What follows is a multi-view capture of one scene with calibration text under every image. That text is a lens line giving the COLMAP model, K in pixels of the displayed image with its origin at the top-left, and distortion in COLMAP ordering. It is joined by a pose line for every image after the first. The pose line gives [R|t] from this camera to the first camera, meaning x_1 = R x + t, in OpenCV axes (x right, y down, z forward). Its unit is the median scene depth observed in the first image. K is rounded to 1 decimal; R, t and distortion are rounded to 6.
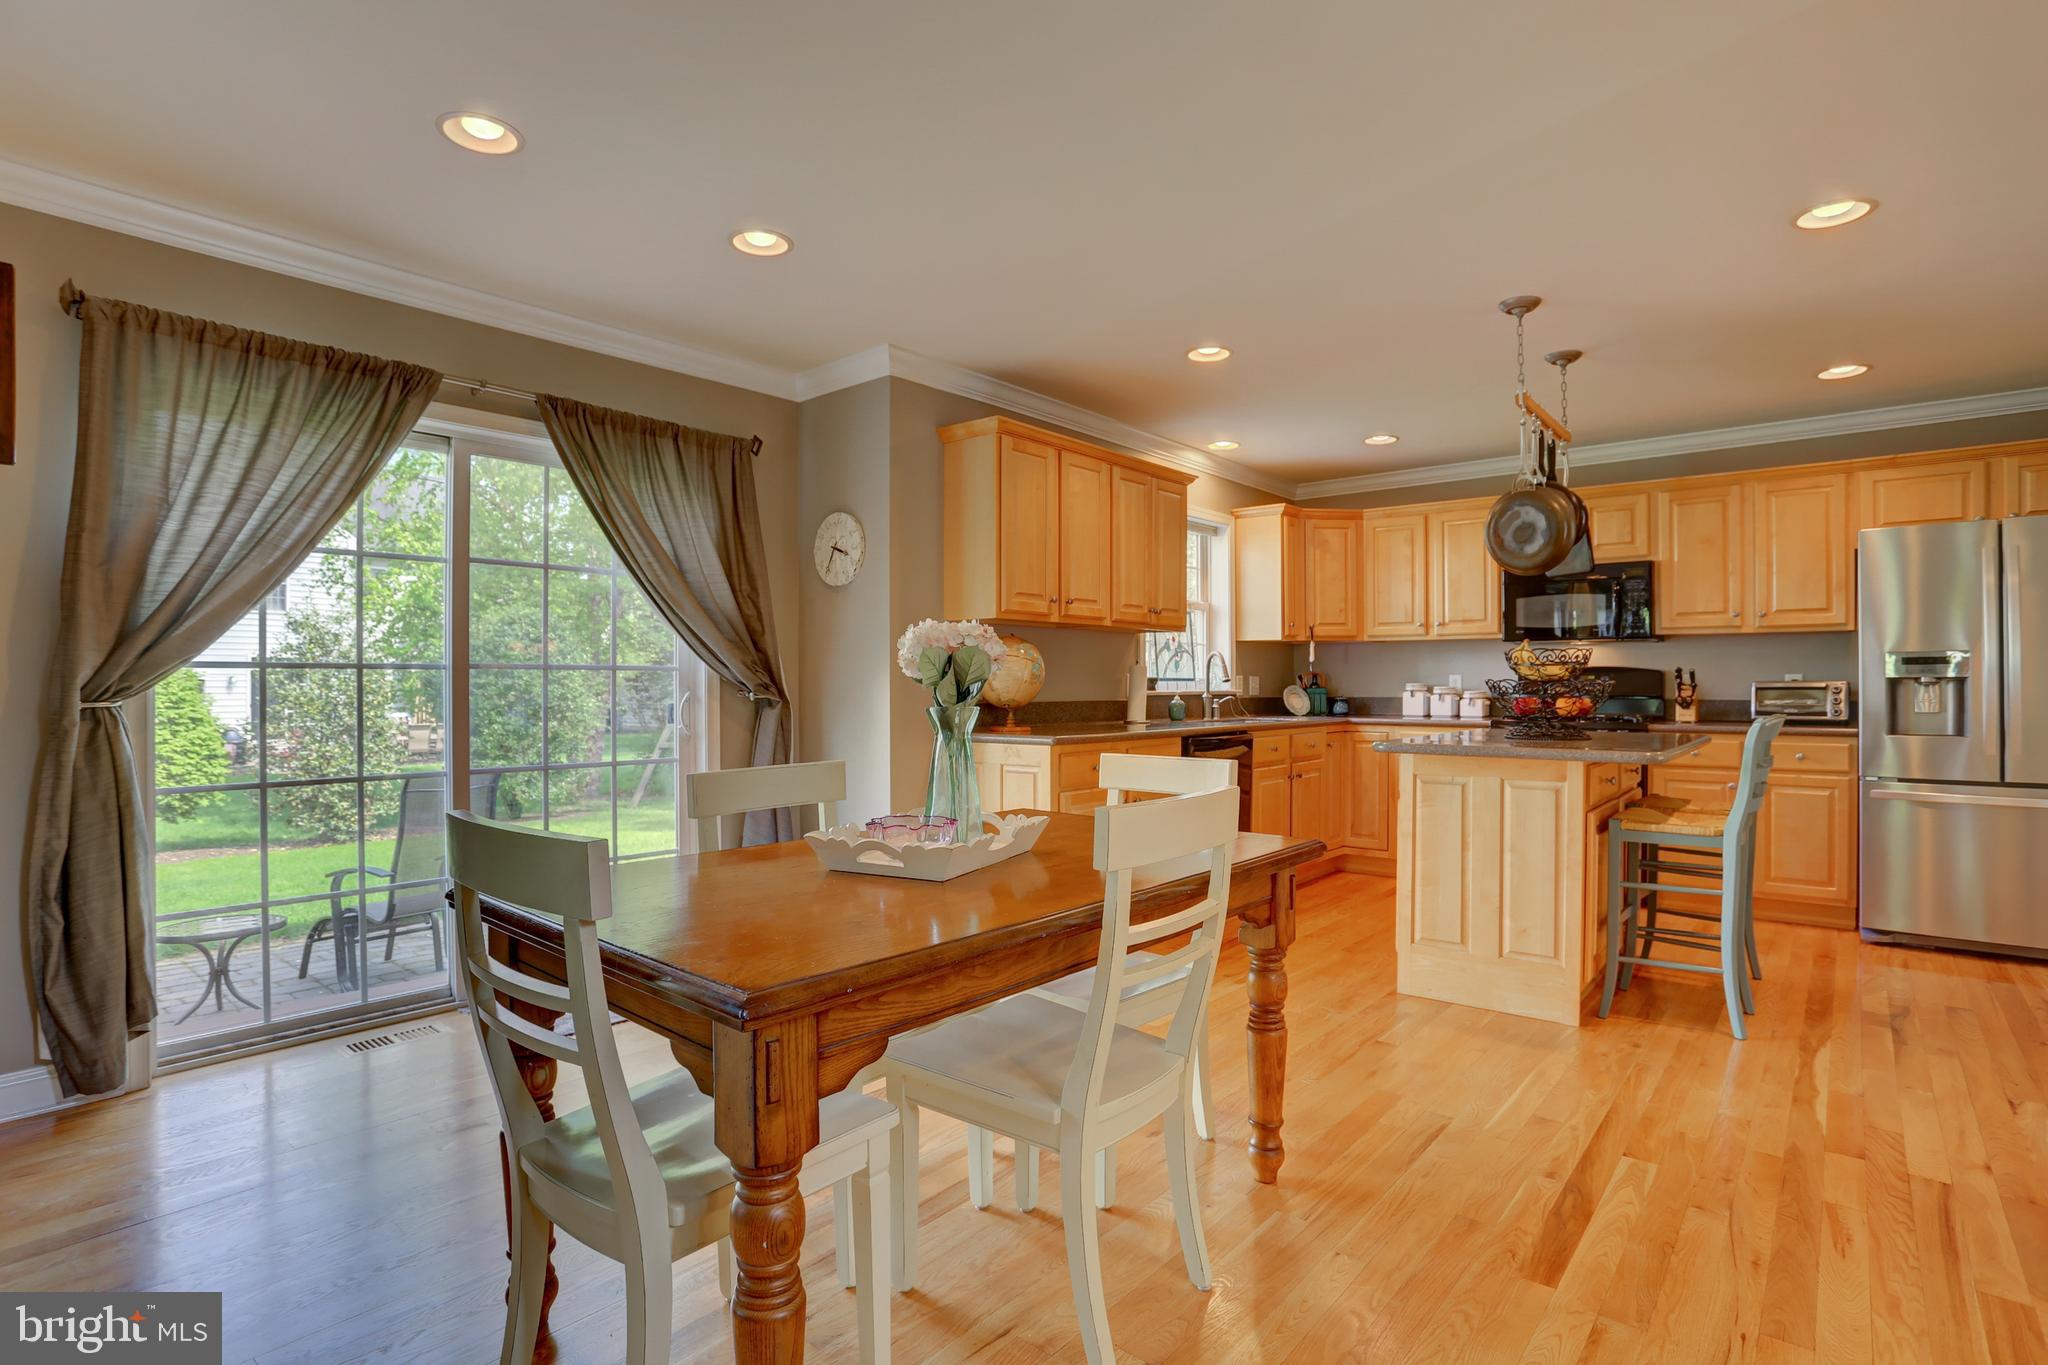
lens RADIAL K [[1021.3, 0, 1042.0], [0, 1021.3, 689.9], [0, 0, 1]] dist [-0.101323, 0.044952]
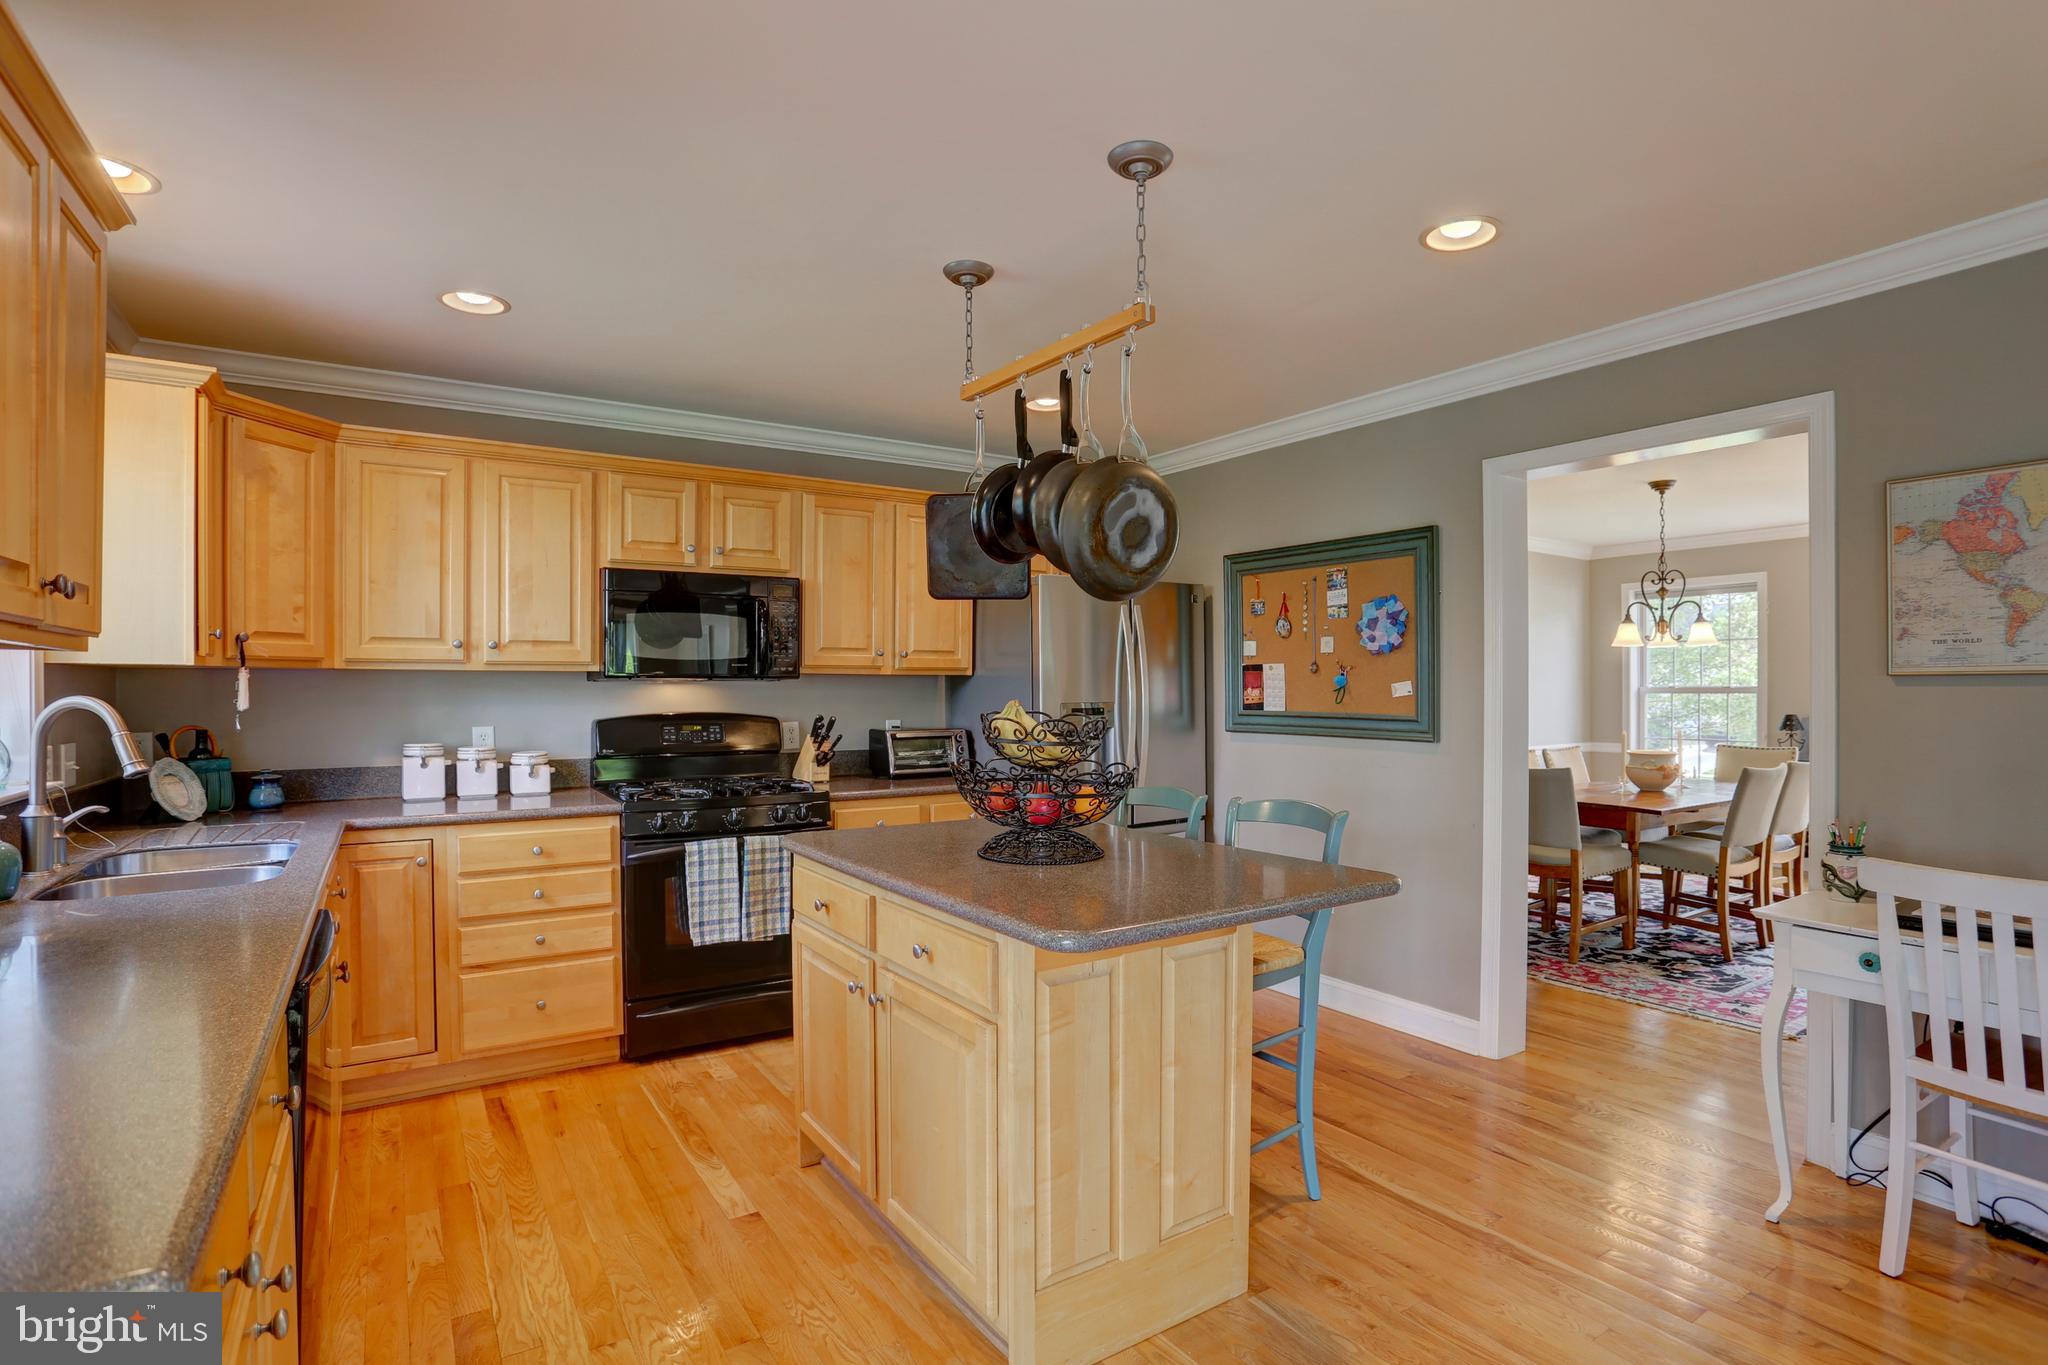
lens RADIAL K [[999.8, 0, 1027.3], [0, 999.8, 693.0], [0, 0, 1]] dist [-0.080231, 0.032772]
pose [[0.288561, -0.003810, 0.957454, -0.083186], [0.005800, 0.999981, 0.002231, -0.043080], [-0.957444, 0.004909, 0.288578, 0.626936]]
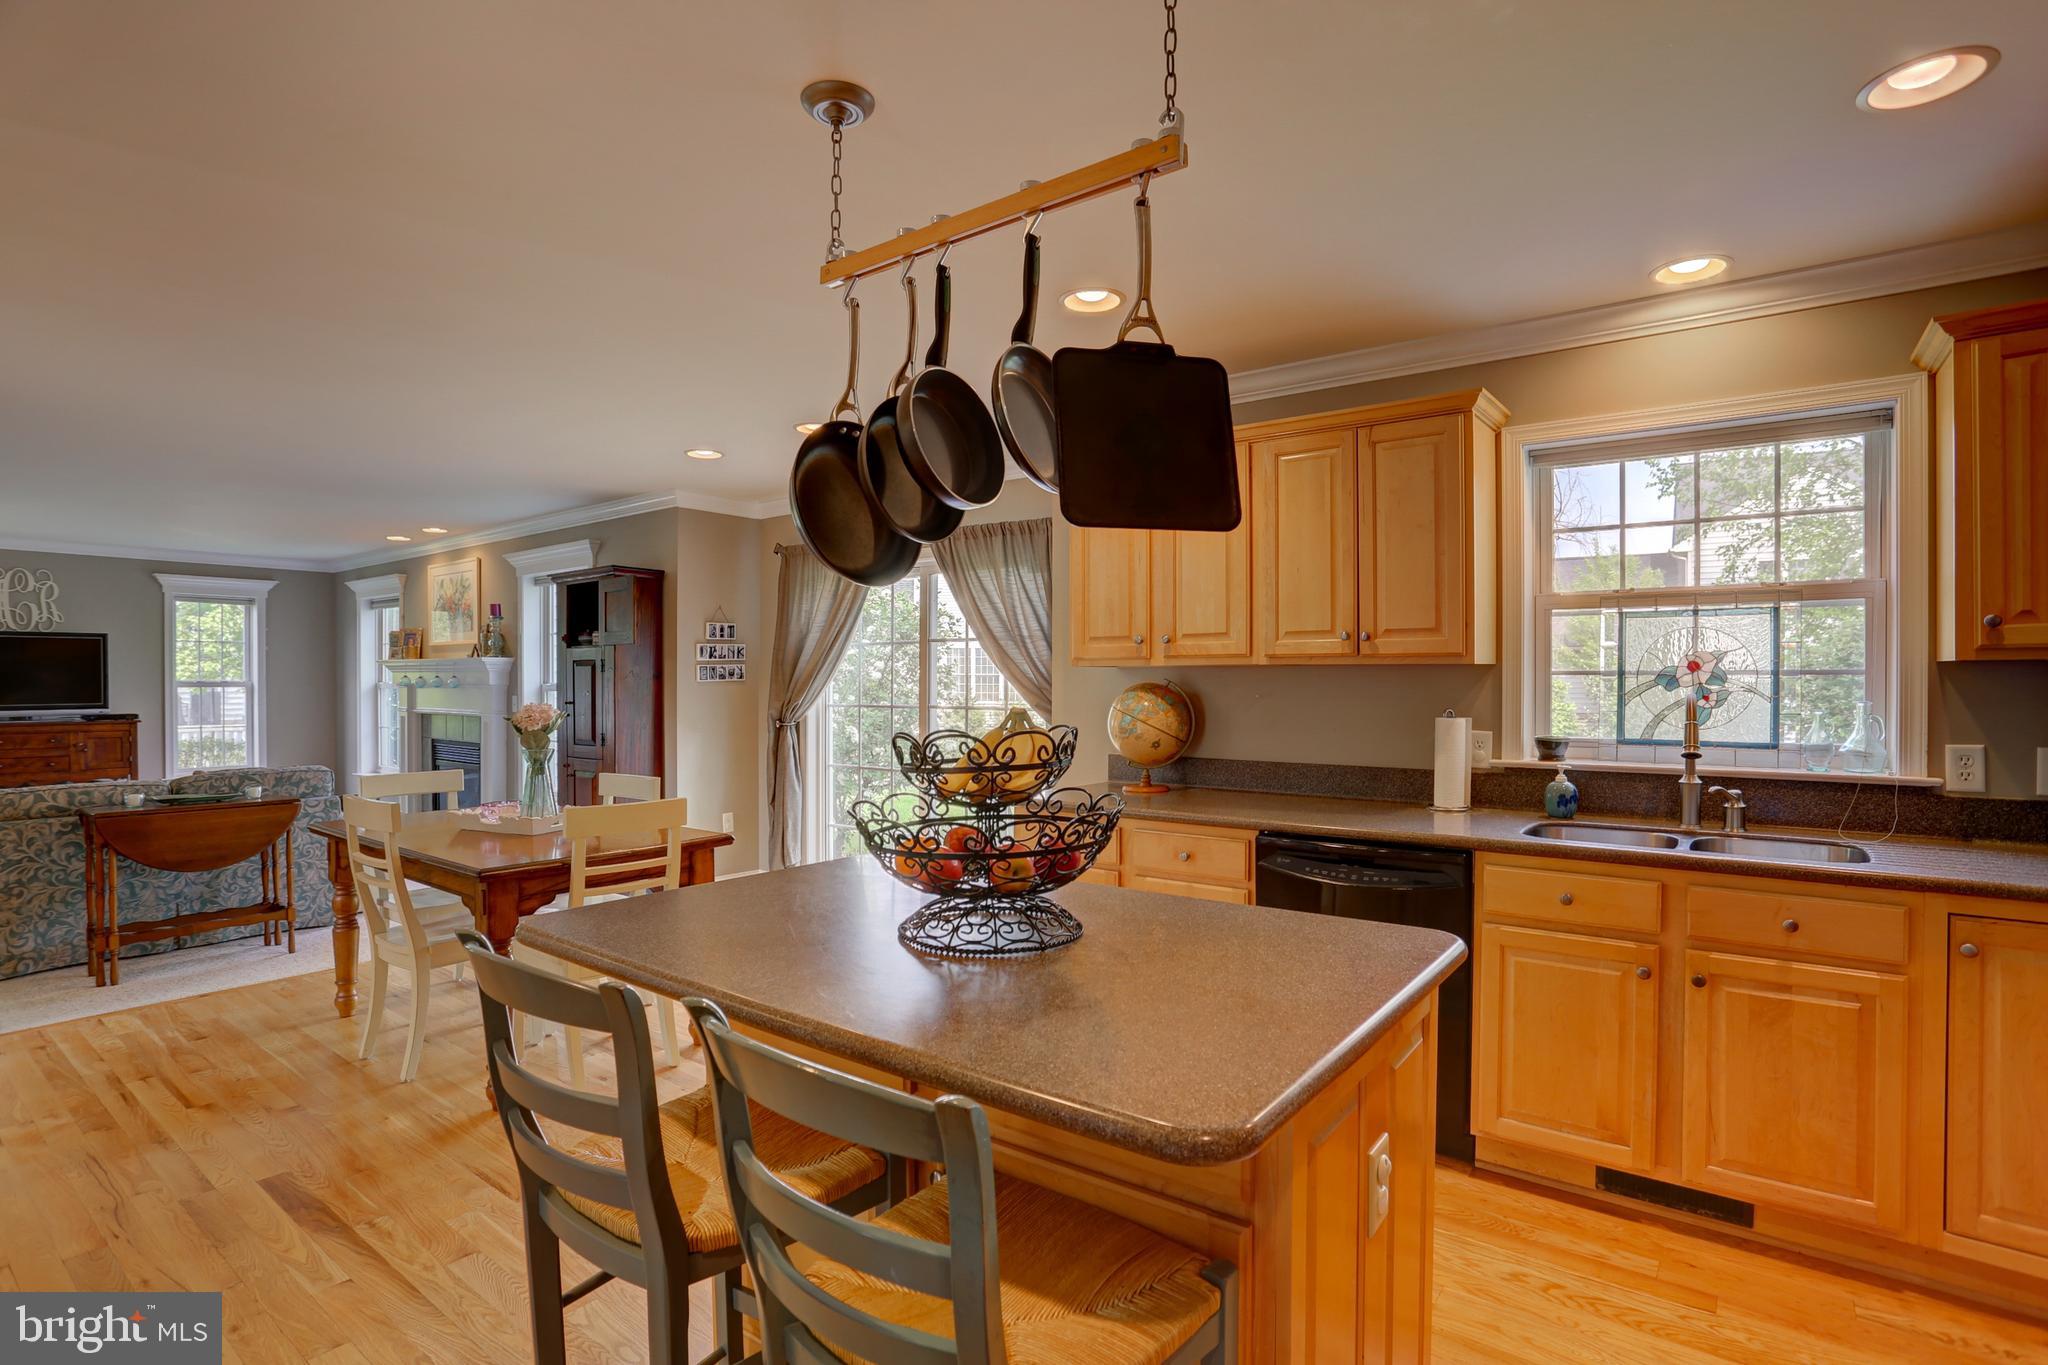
lens RADIAL K [[999.8, 0, 1027.3], [0, 999.8, 693.0], [0, 0, 1]] dist [-0.080231, 0.032772]
pose [[0.039500, 0.010665, -0.999163, 0.718560], [-0.006516, 0.999925, 0.010416, -0.045665], [0.999198, 0.006099, 0.039566, 0.757410]]
